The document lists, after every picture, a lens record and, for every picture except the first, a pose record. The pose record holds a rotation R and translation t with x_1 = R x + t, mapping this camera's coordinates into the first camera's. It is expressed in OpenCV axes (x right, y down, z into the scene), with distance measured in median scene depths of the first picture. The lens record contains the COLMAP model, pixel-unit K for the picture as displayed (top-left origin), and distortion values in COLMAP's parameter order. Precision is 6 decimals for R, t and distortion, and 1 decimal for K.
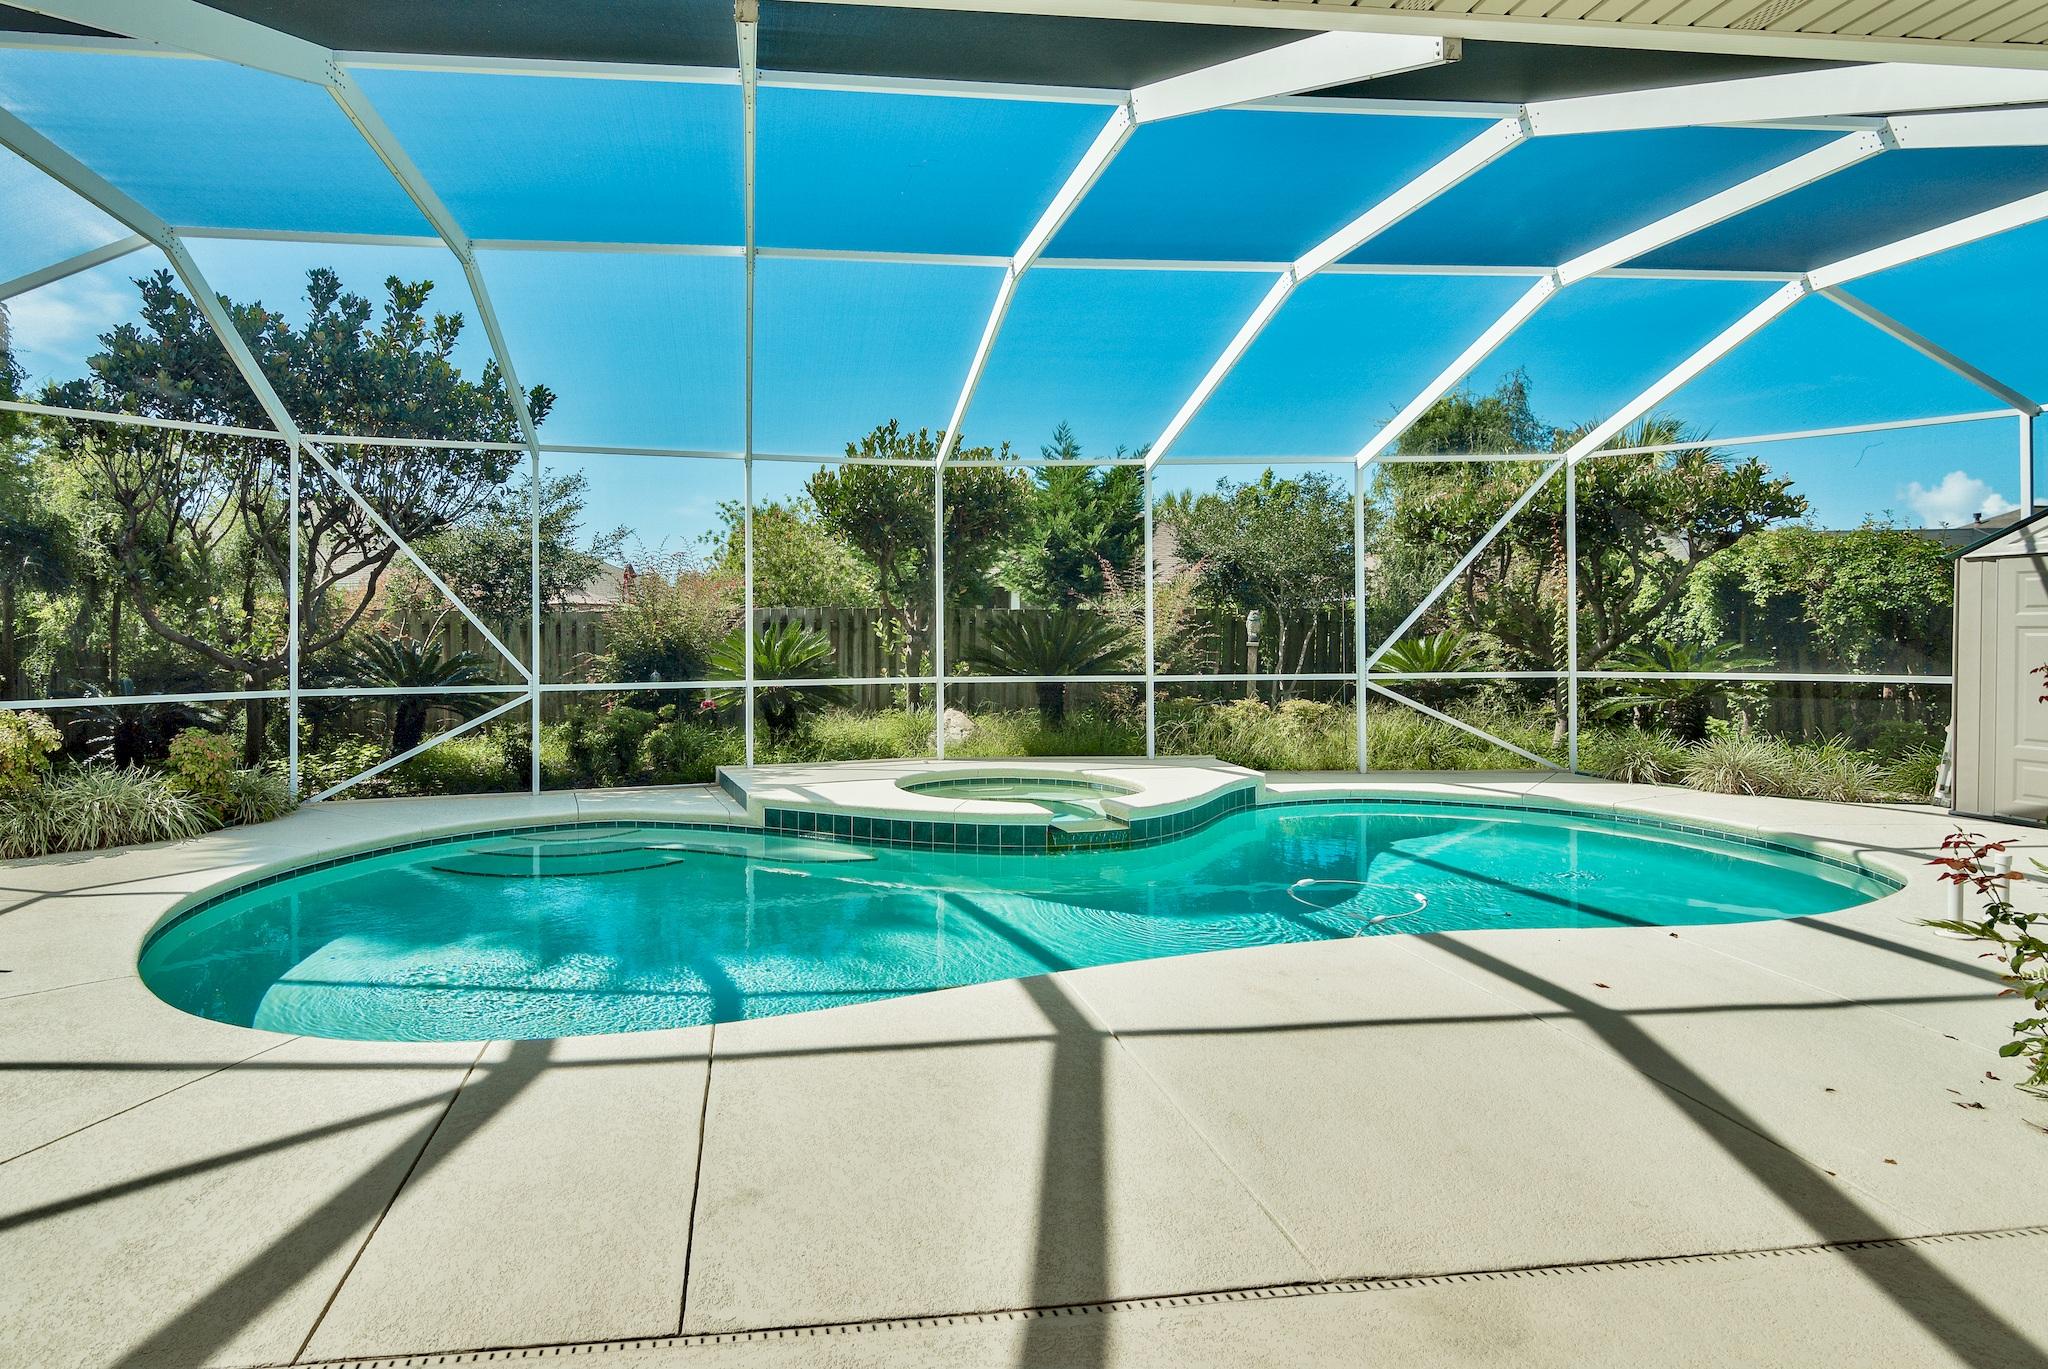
lens RADIAL K [[1100.6, 0, 870.5], [0, 1100.6, 638.8], [0, 0, 1]] dist [0.001977, 0.001235]
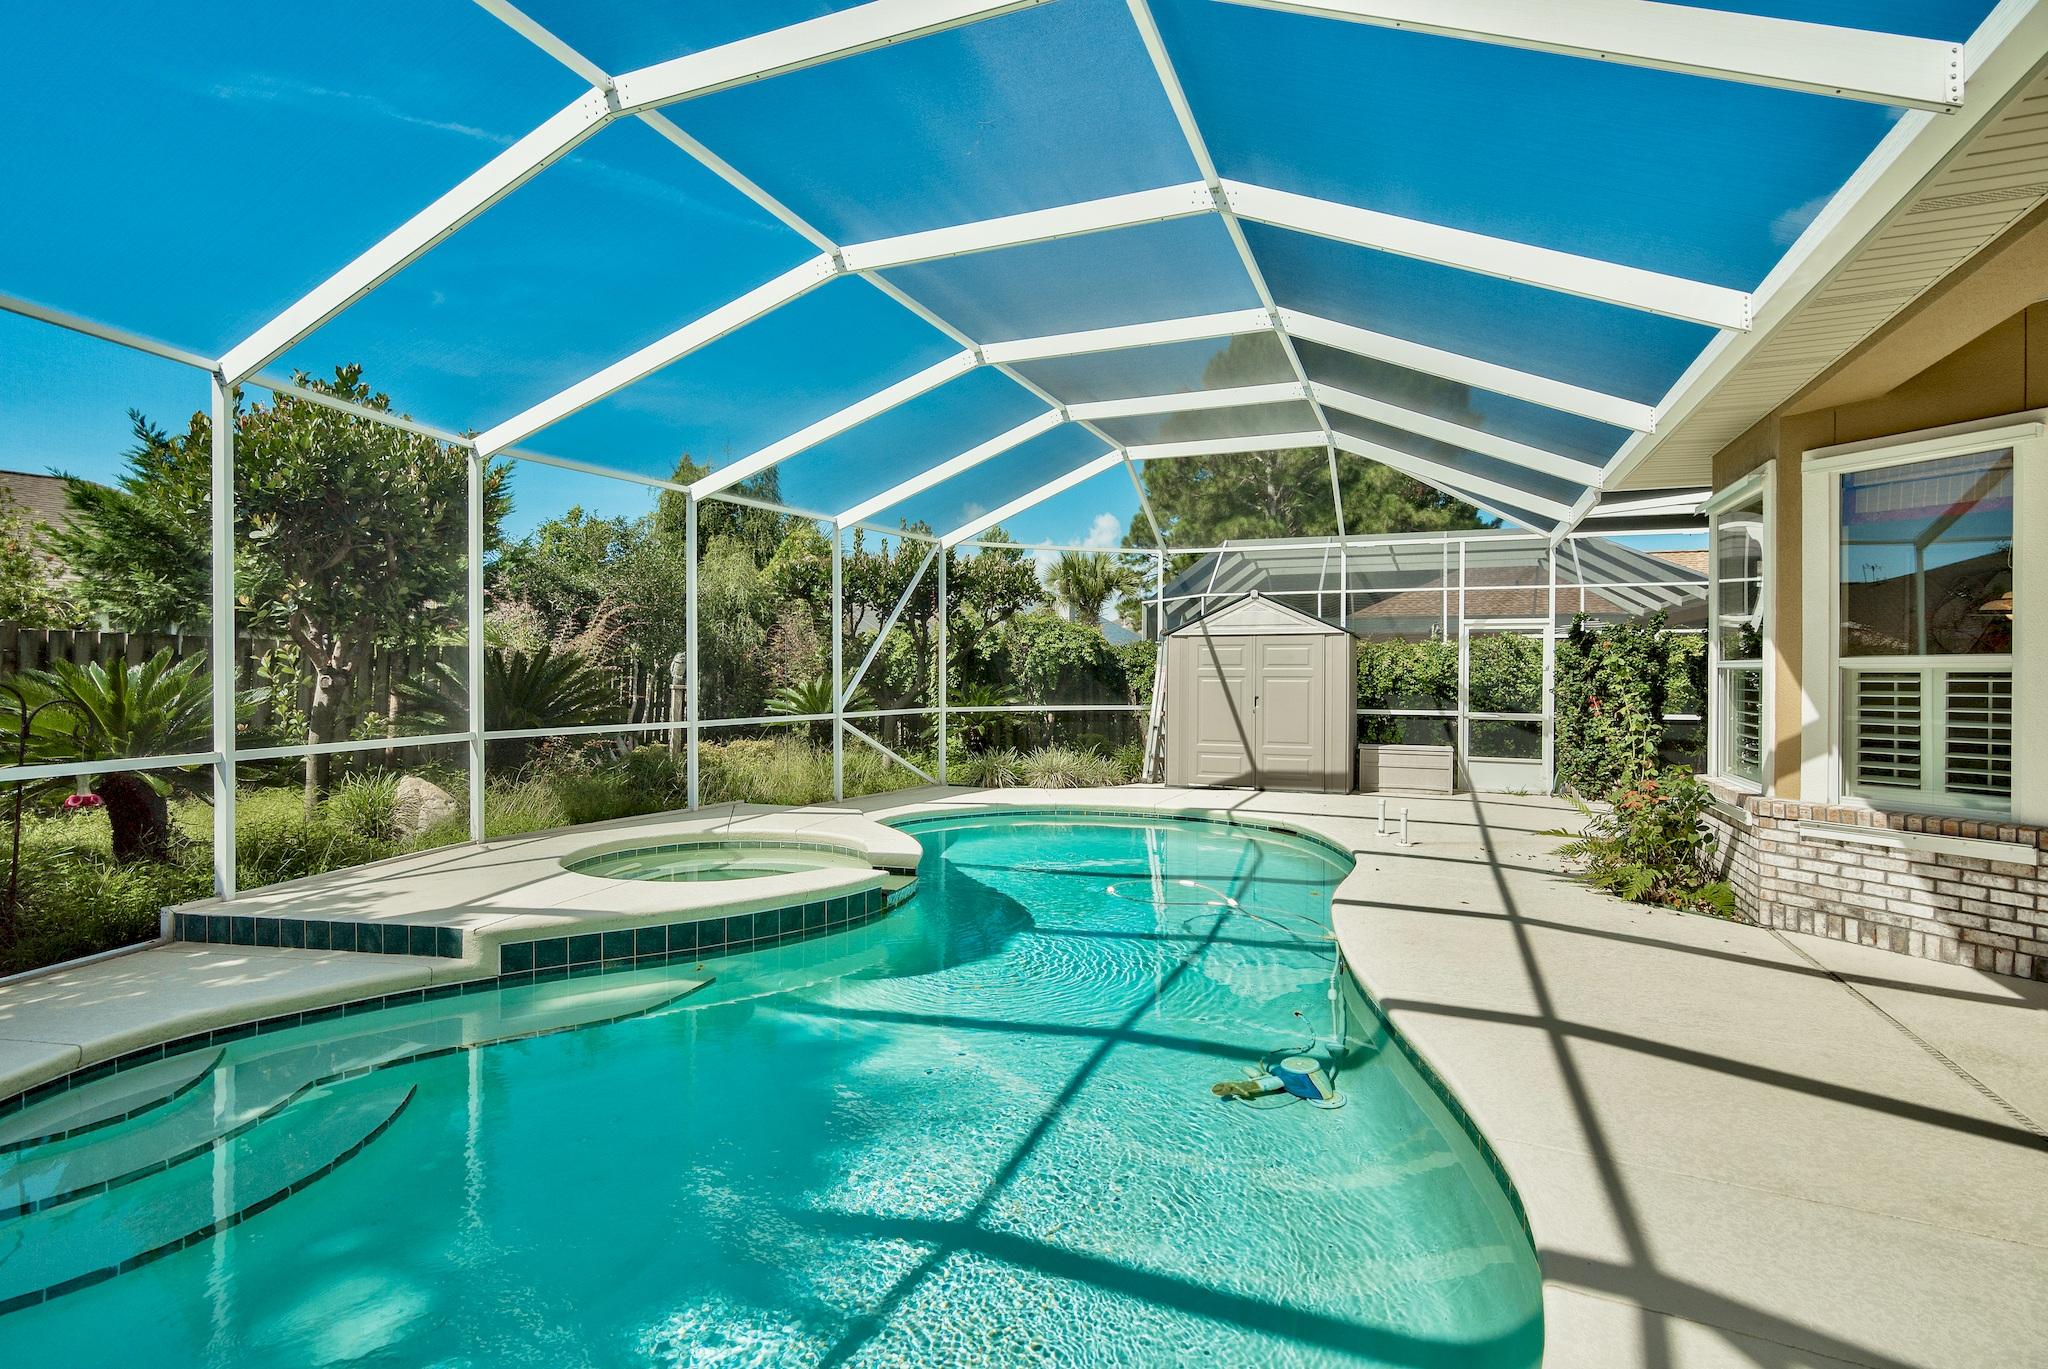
lens RADIAL K [[1001.0, 0, 1047.6], [0, 1001.0, 677.8], [0, 0, 1]] dist [-0.001658, -0.000763]
pose [[0.459071, 0.005357, 0.888383, -0.425208], [-0.002262, 0.999986, -0.004861, 0.000059], [-0.888396, 0.000222, 0.459077, 0.418736]]
